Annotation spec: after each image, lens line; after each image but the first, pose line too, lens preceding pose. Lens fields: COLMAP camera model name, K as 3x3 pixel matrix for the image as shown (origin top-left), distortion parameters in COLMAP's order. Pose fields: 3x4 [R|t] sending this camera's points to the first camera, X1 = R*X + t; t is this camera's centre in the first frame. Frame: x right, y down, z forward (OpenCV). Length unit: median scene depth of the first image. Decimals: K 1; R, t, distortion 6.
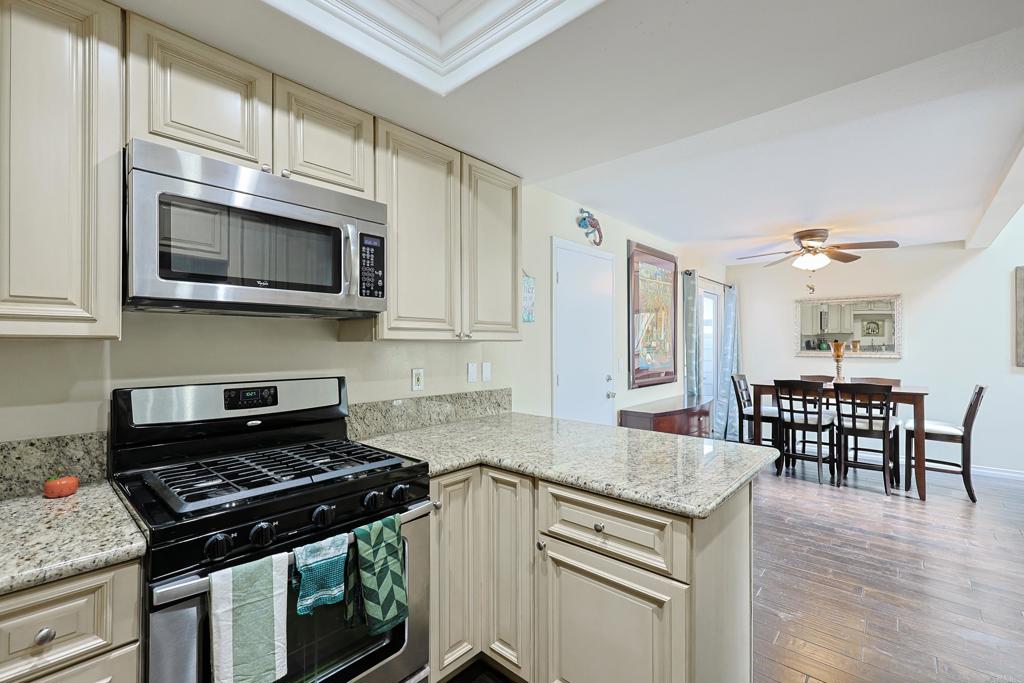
lens RADIAL K [[429.5, 0, 512.0], [0, 429.5, 341.5], [0, 0, 1]] dist [-0.000983, -0.000044]
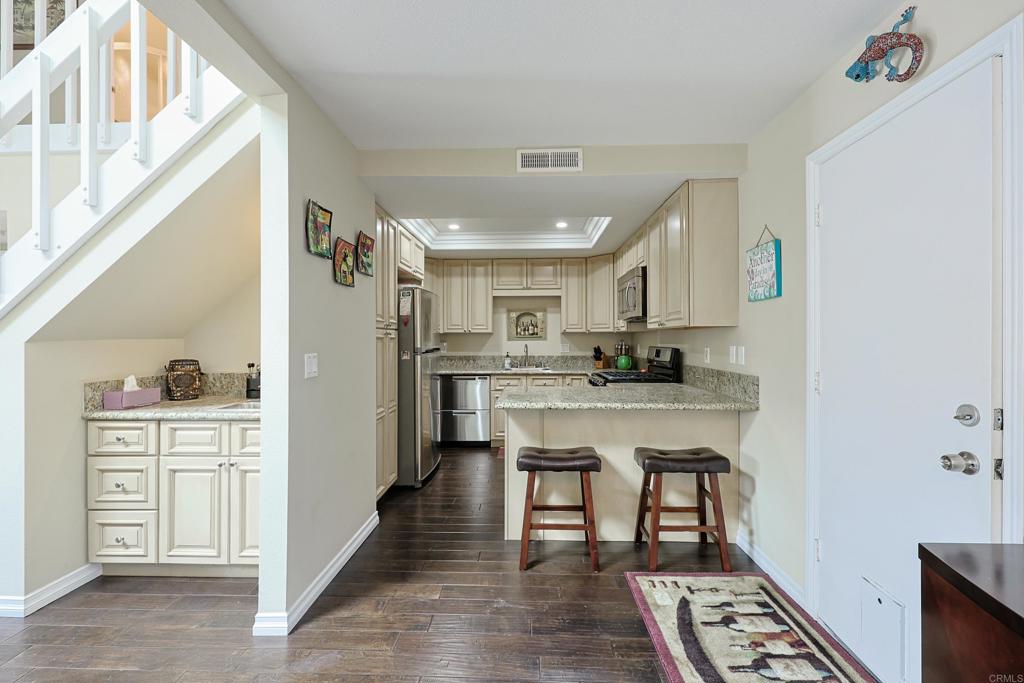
lens RADIAL K [[429.5, 0, 512.0], [0, 429.5, 341.5], [0, 0, 1]] dist [-0.000983, -0.000044]
pose [[-0.758984, 0.005799, -0.651083, 1.678752], [0.007651, 0.999971, -0.000012, 0.055723], [0.651064, -0.004991, -0.759006, 2.360084]]
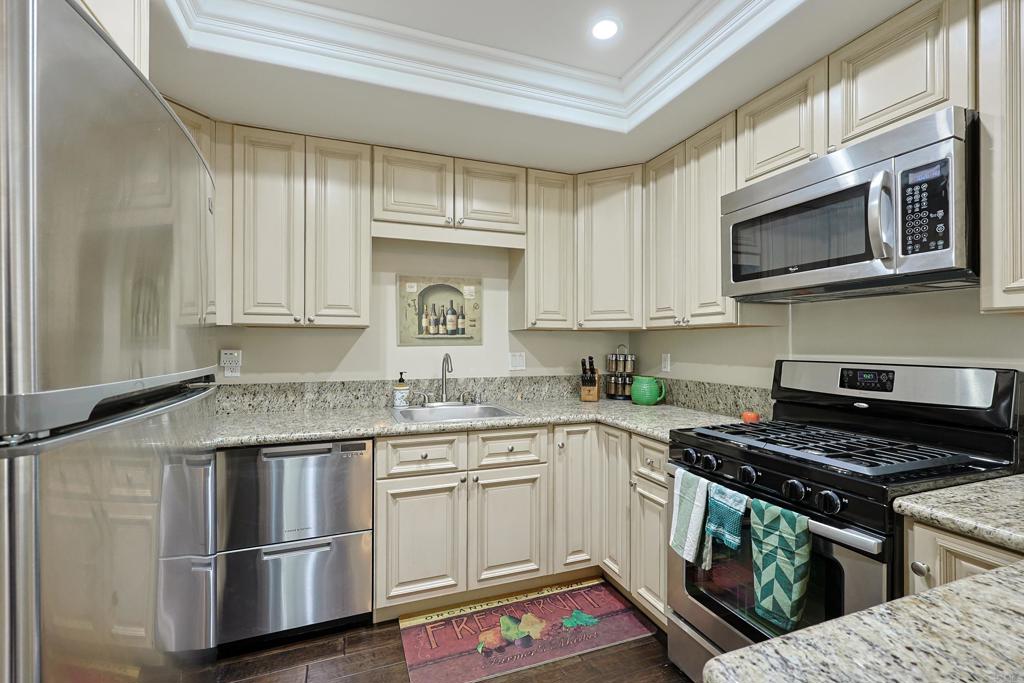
lens RADIAL K [[442.5, 0, 499.5], [0, 442.5, 343.5], [0, 0, 1]] dist [0.003150, 0.000195]
pose [[-0.462015, -0.000555, -0.886872, 0.674033], [0.005581, 0.999978, -0.003533, 0.048184], [0.886854, -0.006582, -0.462002, 0.734678]]
